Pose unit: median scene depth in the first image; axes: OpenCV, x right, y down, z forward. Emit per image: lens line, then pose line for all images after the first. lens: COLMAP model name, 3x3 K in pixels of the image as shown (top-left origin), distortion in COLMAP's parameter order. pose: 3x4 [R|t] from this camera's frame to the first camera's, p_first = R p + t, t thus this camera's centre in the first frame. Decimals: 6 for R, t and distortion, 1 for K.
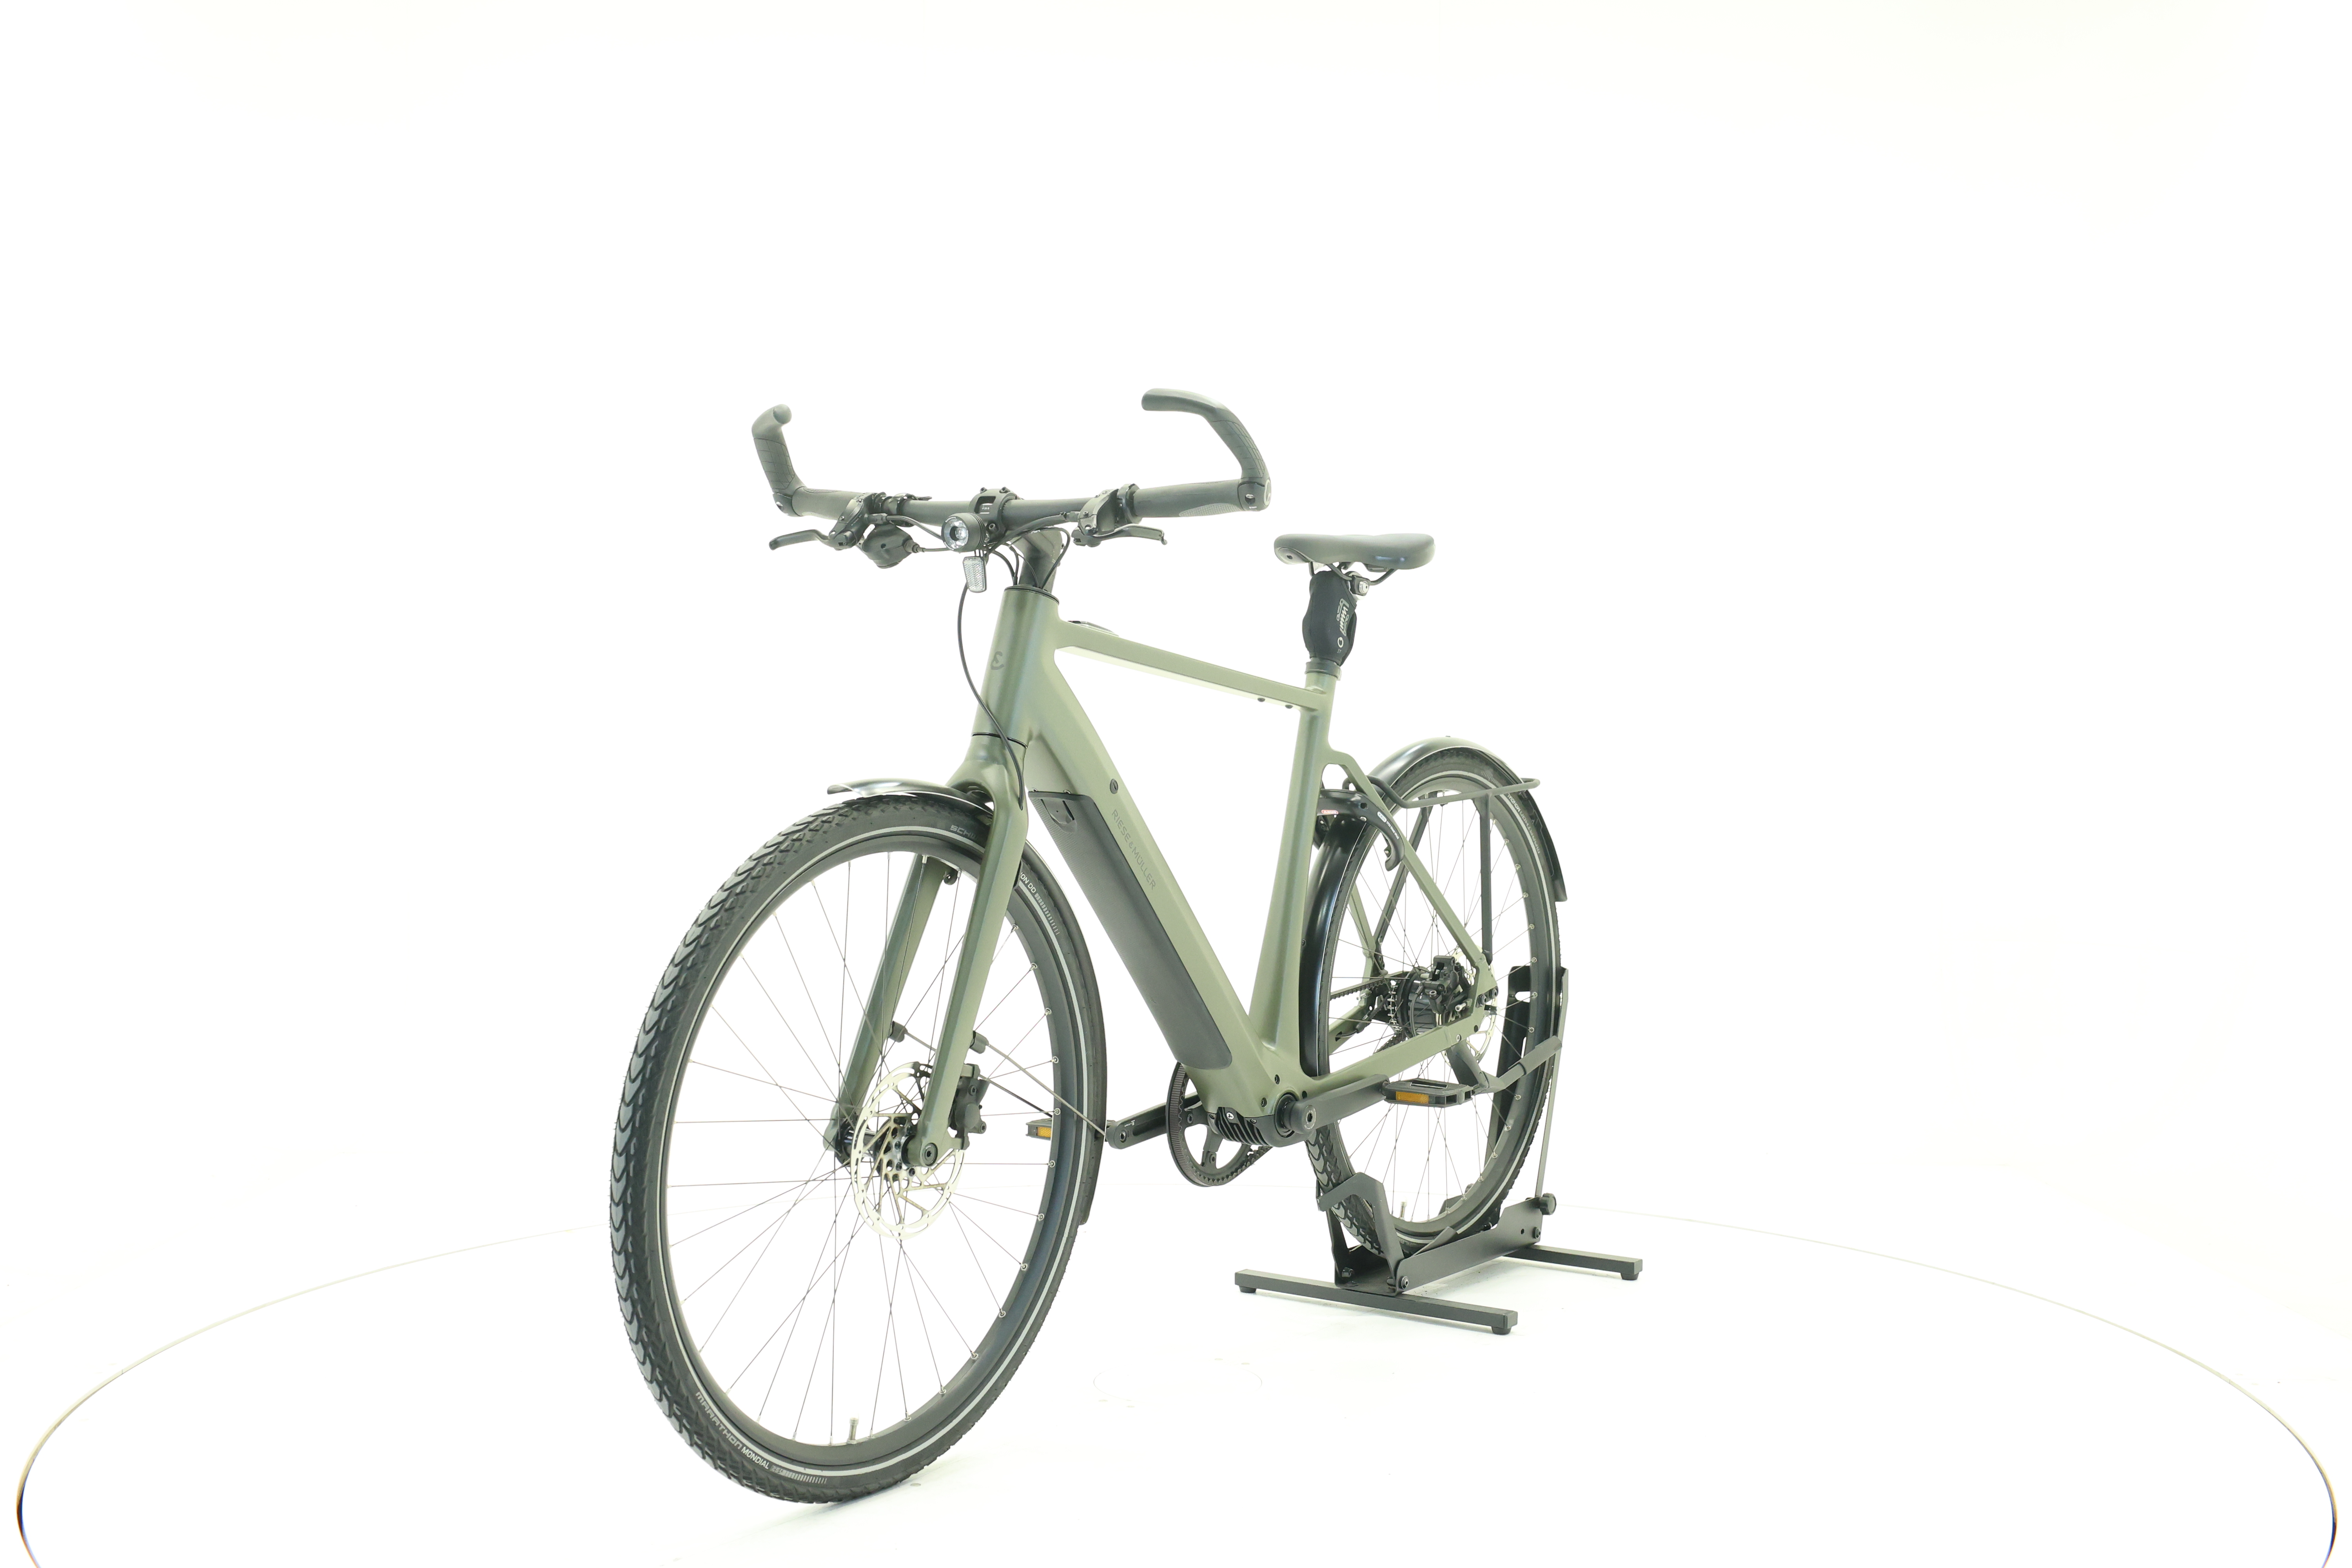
lens RADIAL K [[2507.6, 0, 1185.9], [0, 2507.6, 786.1], [0, 0, 1]] dist [-0.032927, 0.000000]
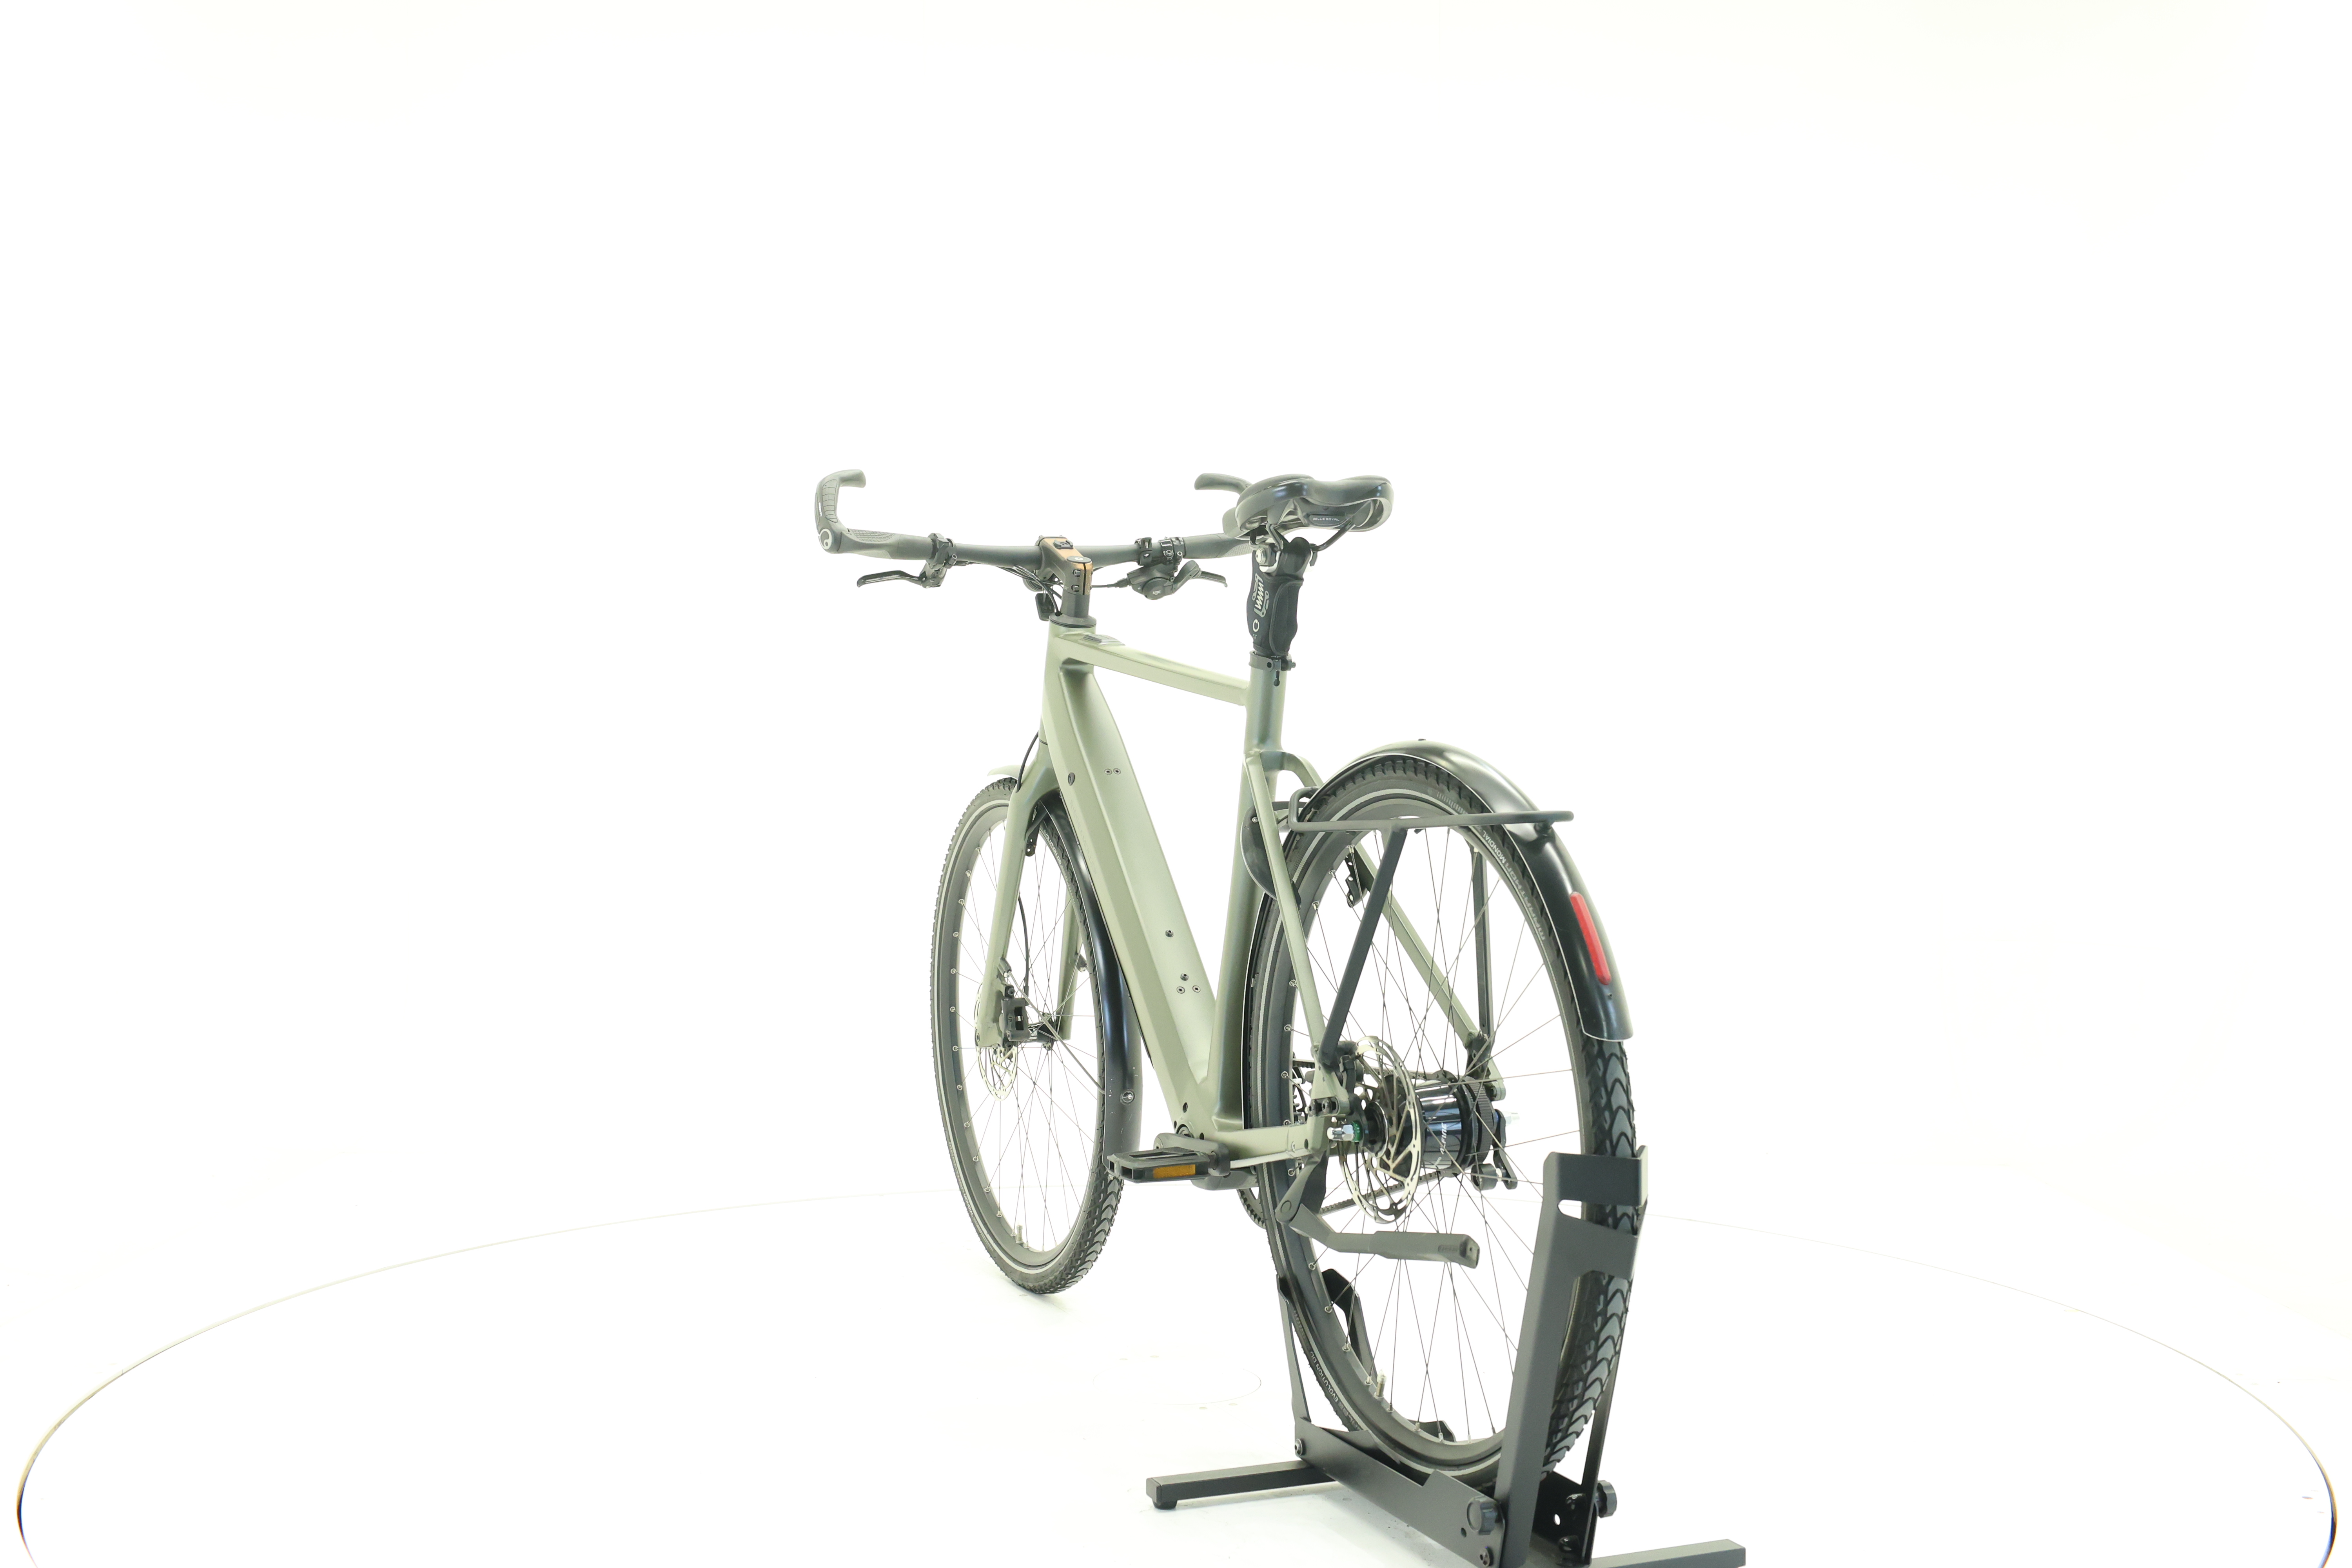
lens RADIAL K [[2507.6, 0, 1183.2], [0, 2507.6, 778.9], [0, 0, 1]] dist [-0.032927, 0.000000]
pose [[-0.529669, 0.008546, -0.848162, 0.919461], [-0.028173, 0.999220, 0.027662, -0.033225], [0.847737, 0.038547, -0.529015, 1.663596]]
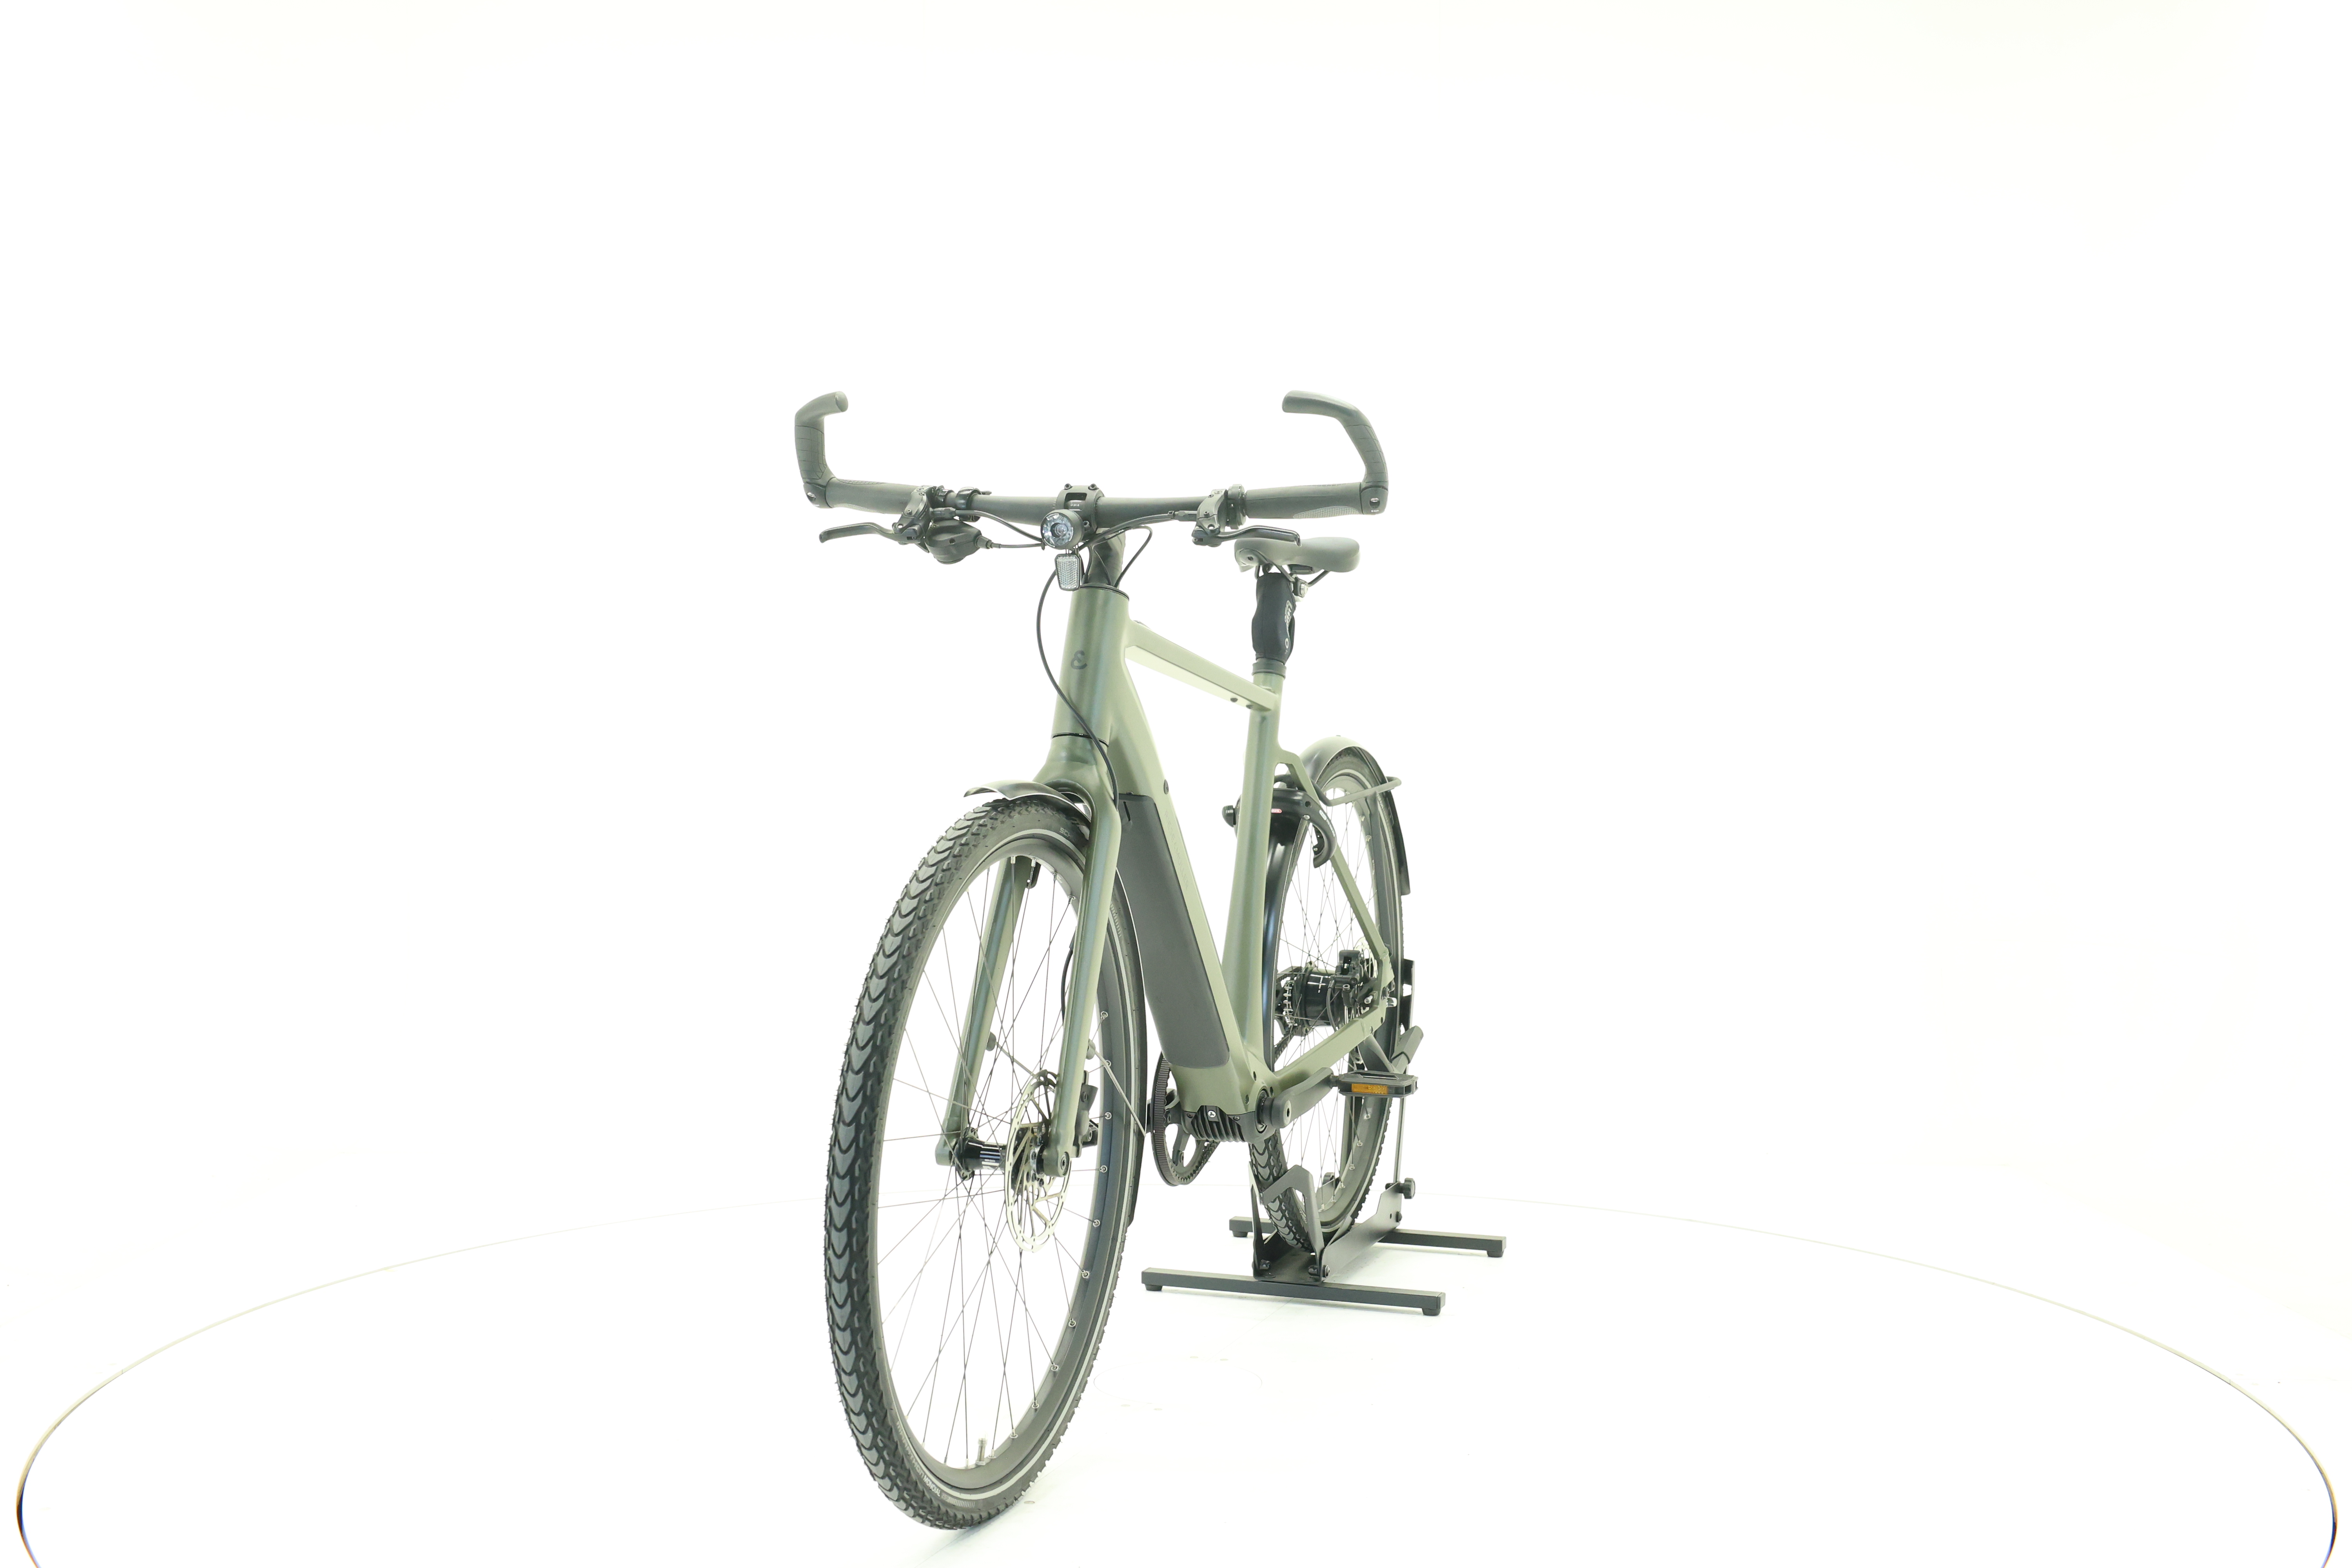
lens RADIAL K [[2507.6, 0, 1190.1], [0, 2507.6, 787.7], [0, 0, 1]] dist [-0.032927, 0.000000]
pose [[0.963533, -0.007502, 0.267484, -0.288955], [0.007116, 0.999972, 0.002411, -0.001827], [-0.267495, -0.000420, 0.963559, 0.038145]]
